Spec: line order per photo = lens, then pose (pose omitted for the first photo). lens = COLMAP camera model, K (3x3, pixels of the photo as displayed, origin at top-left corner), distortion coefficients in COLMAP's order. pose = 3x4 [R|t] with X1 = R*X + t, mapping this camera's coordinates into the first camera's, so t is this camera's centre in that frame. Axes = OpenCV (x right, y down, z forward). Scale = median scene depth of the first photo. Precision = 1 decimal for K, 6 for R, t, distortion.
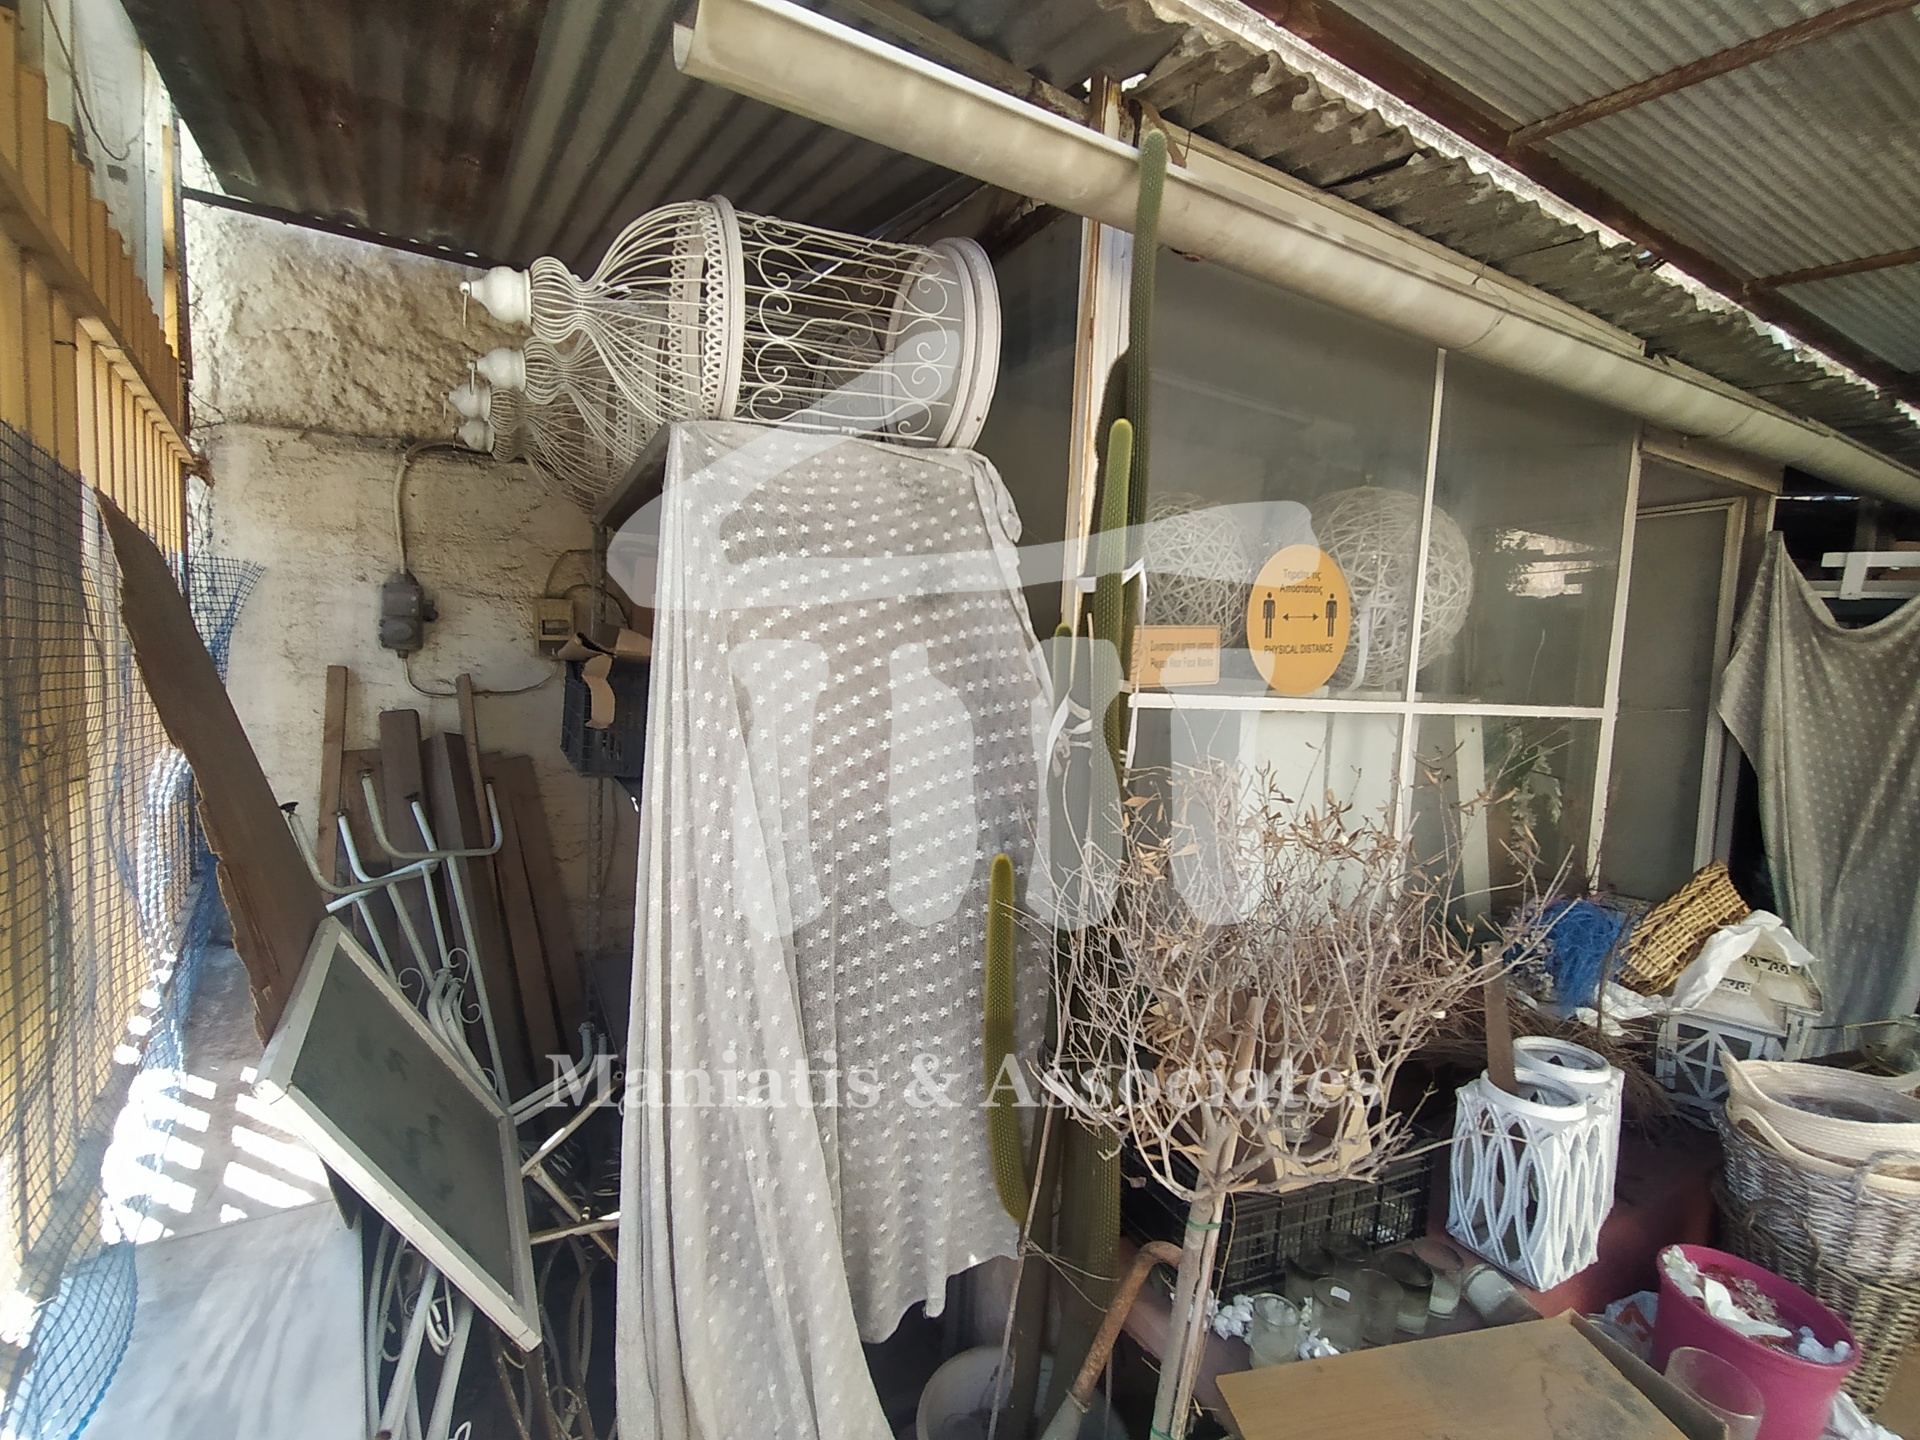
lens RADIAL K [[872.1, 0, 962.7], [0, 872.1, 721.9], [0, 0, 1]] dist [-0.007265, 0.005179]
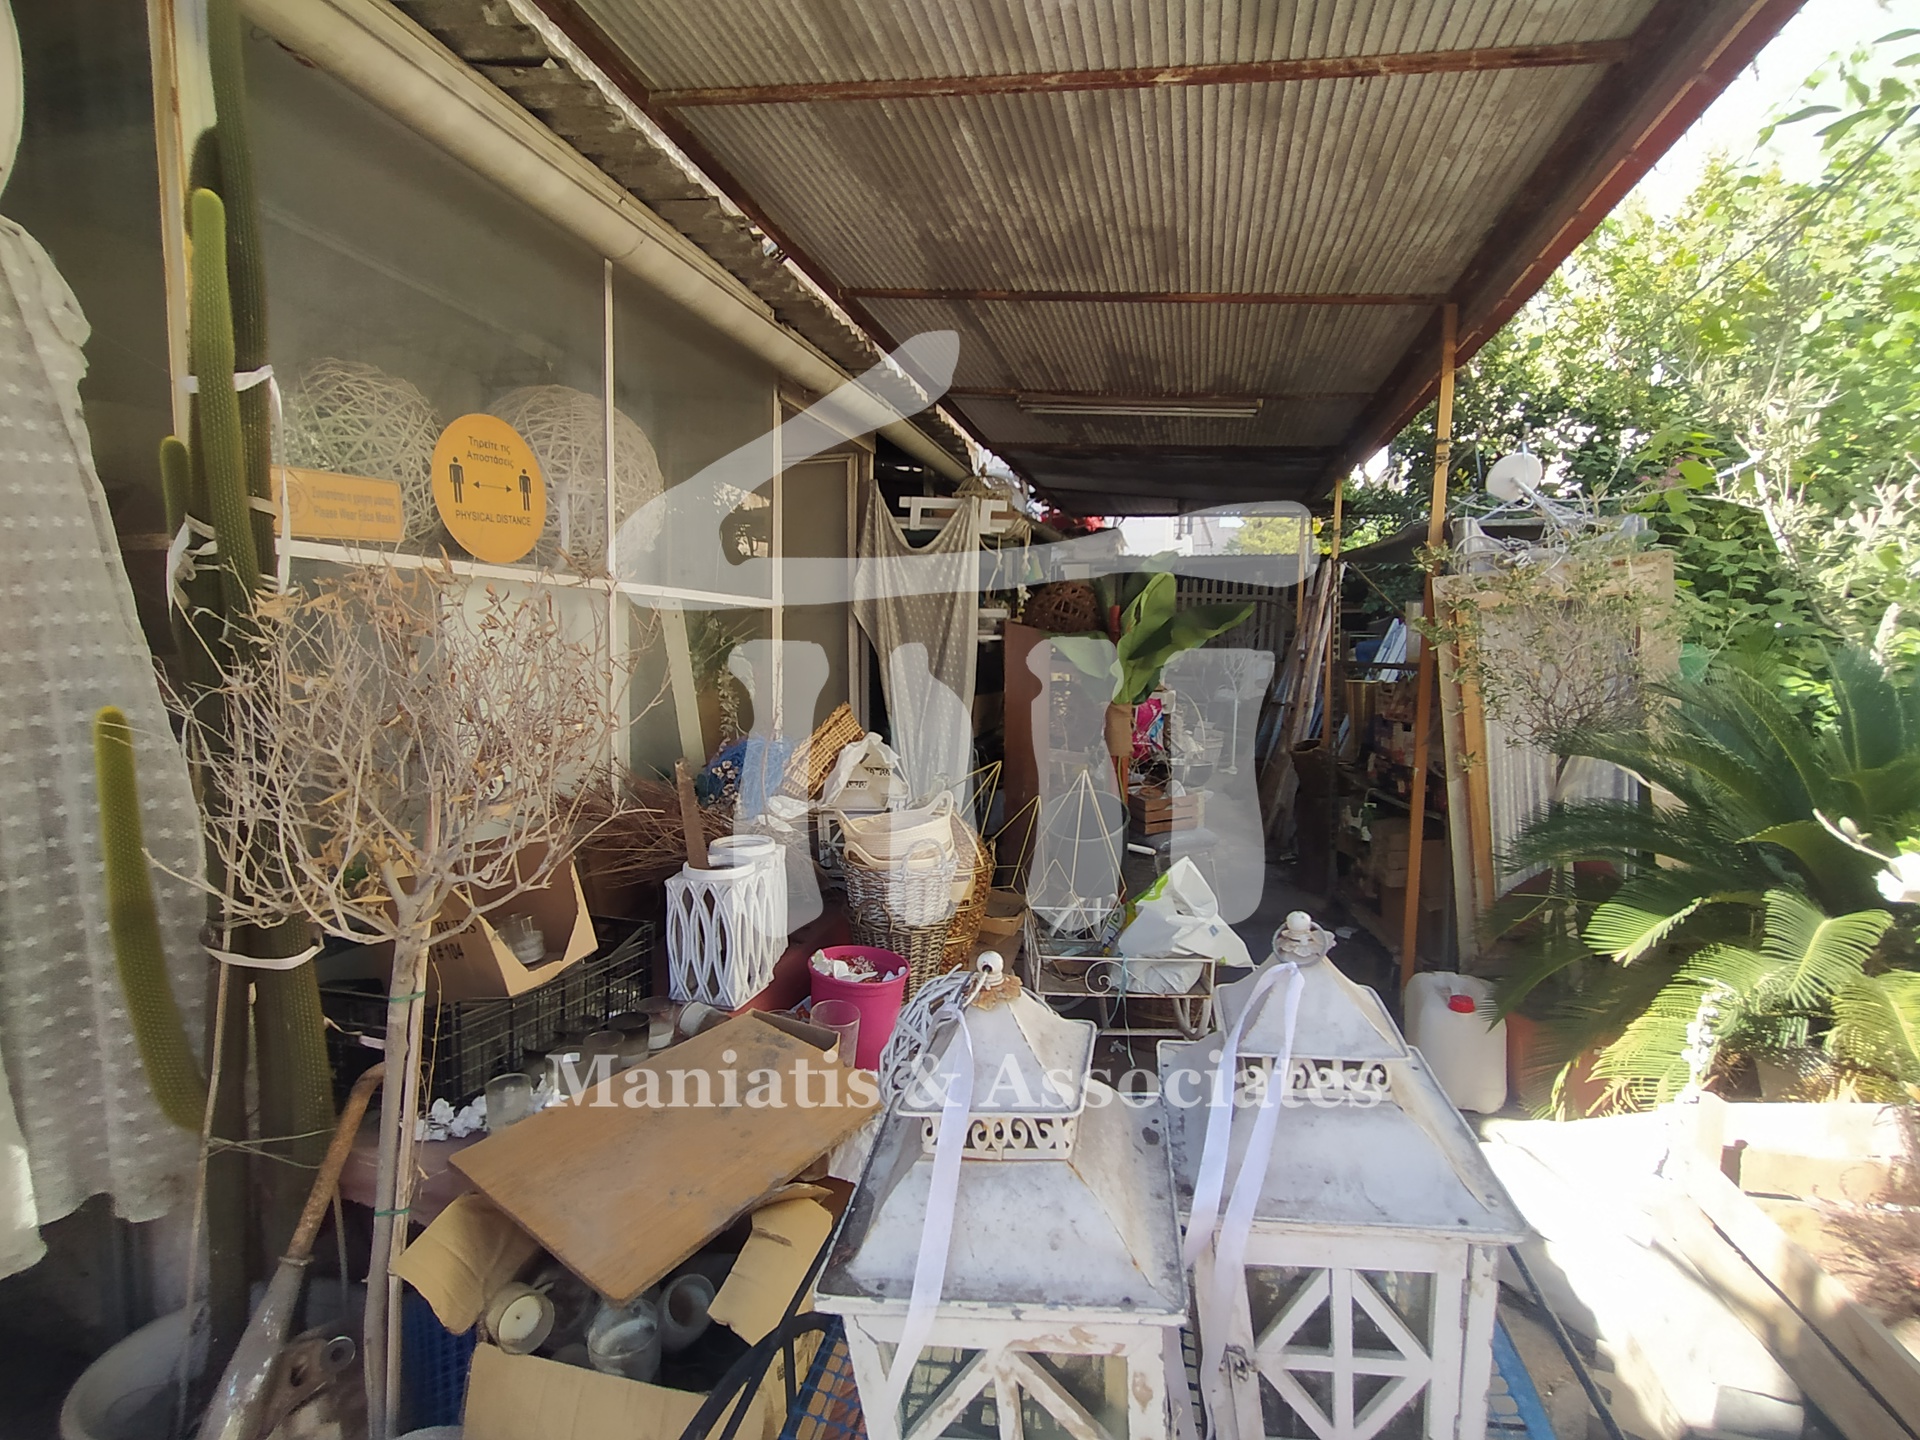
lens RADIAL K [[872.1, 0, 960.8], [0, 872.1, 717.7], [0, 0, 1]] dist [-0.007265, 0.005179]
pose [[0.703779, -0.096218, 0.703873, 0.025216], [0.073146, 0.995334, 0.062924, 0.141906], [-0.706643, 0.007200, 0.707533, -0.140317]]
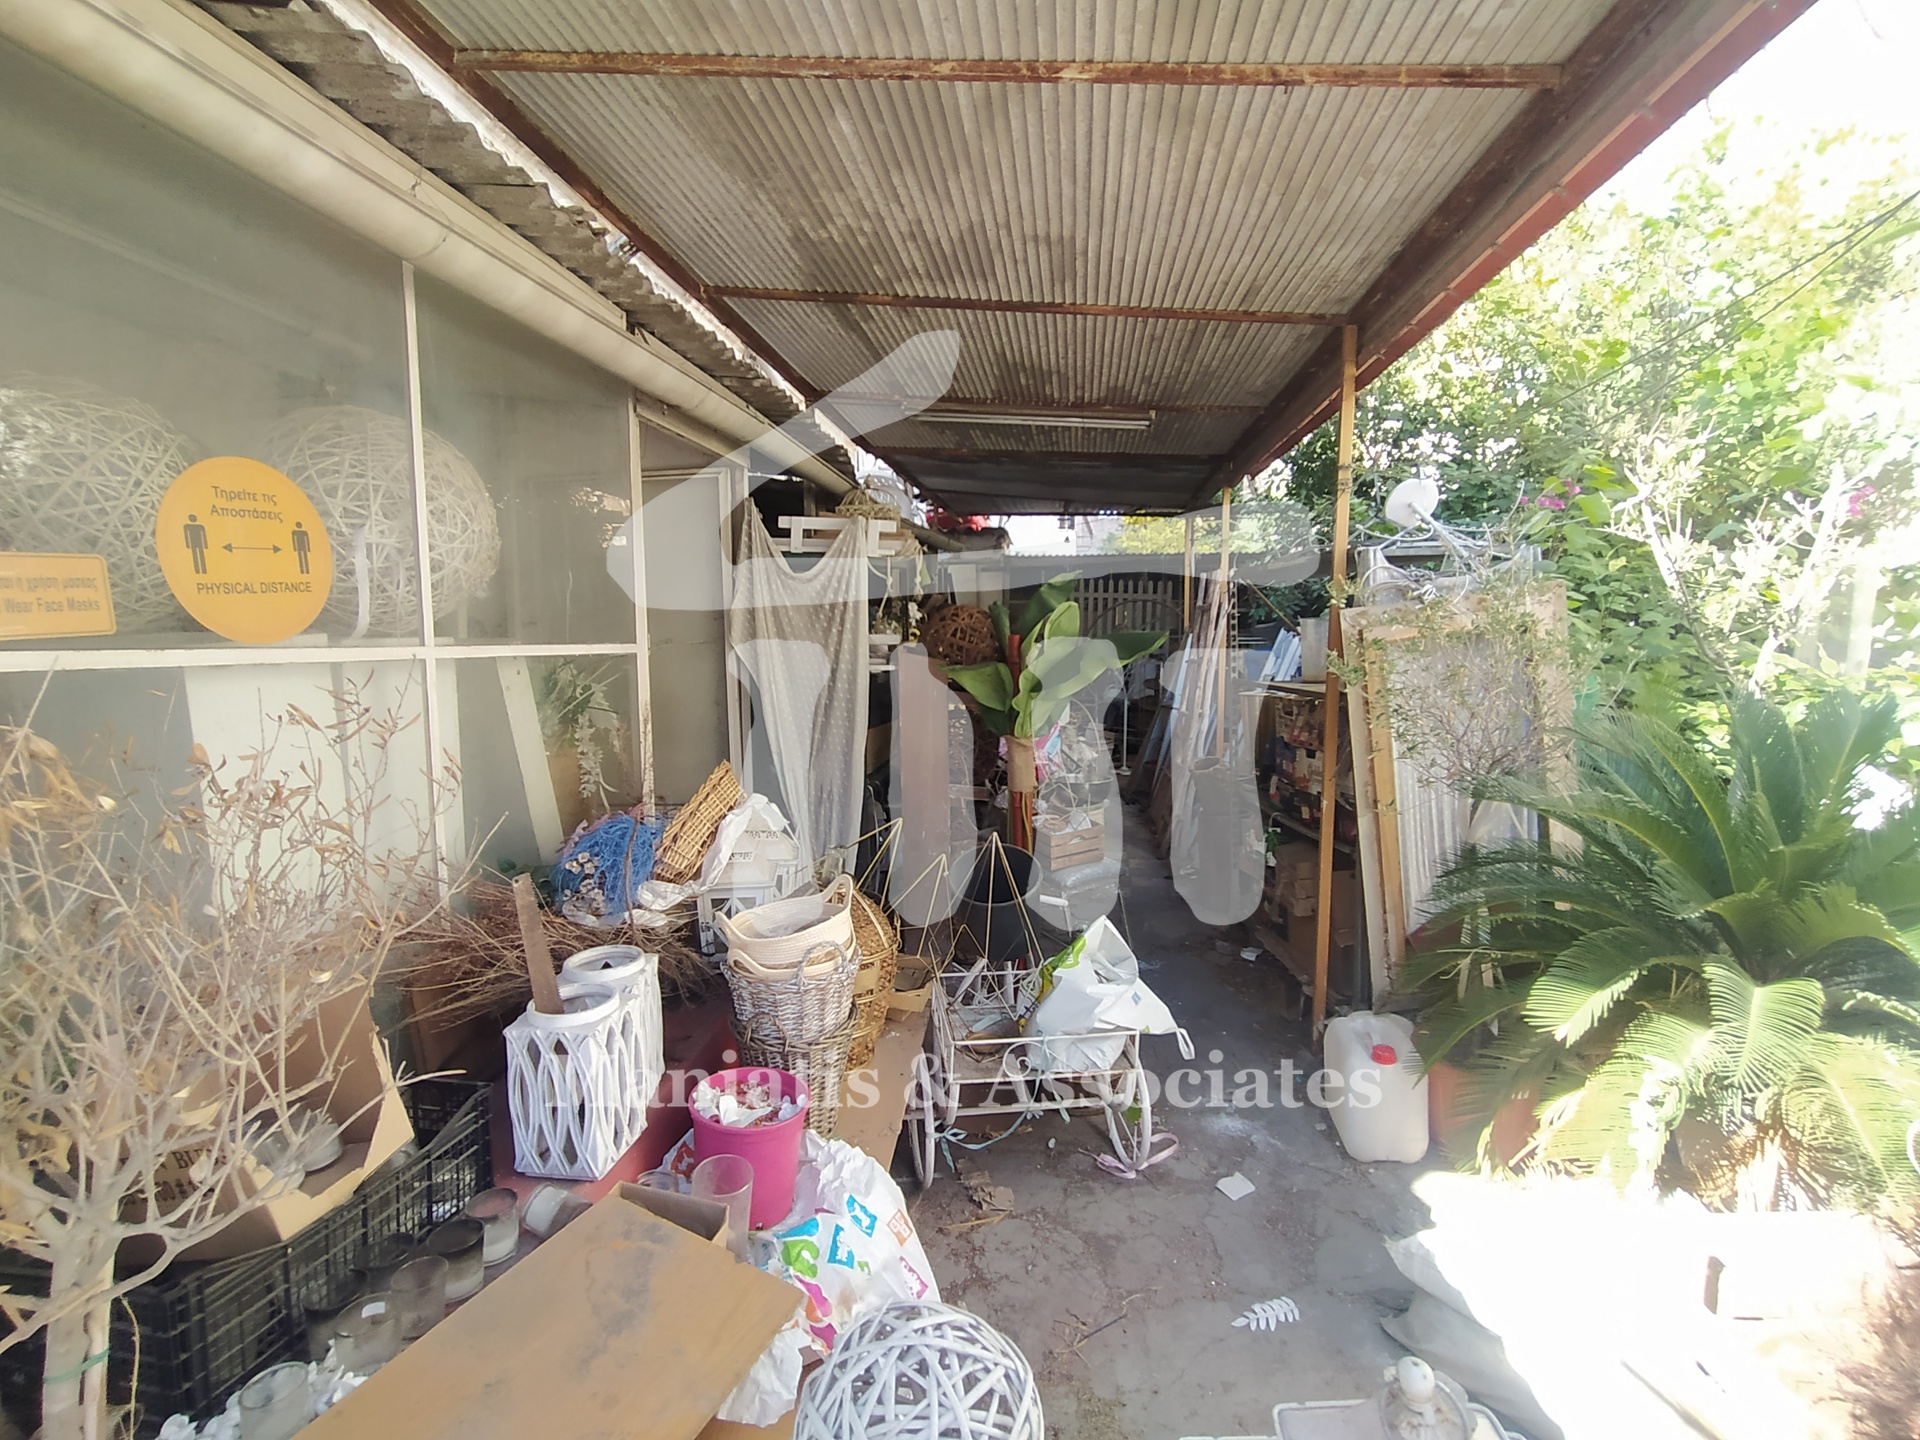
lens RADIAL K [[872.1, 0, 959.3], [0, 872.1, 720.0], [0, 0, 1]] dist [-0.007265, 0.005179]
pose [[0.605220, -0.128252, 0.785659, 0.139939], [0.093687, 0.991553, 0.089692, 0.030501], [-0.790526, 0.019323, 0.612124, -0.020909]]
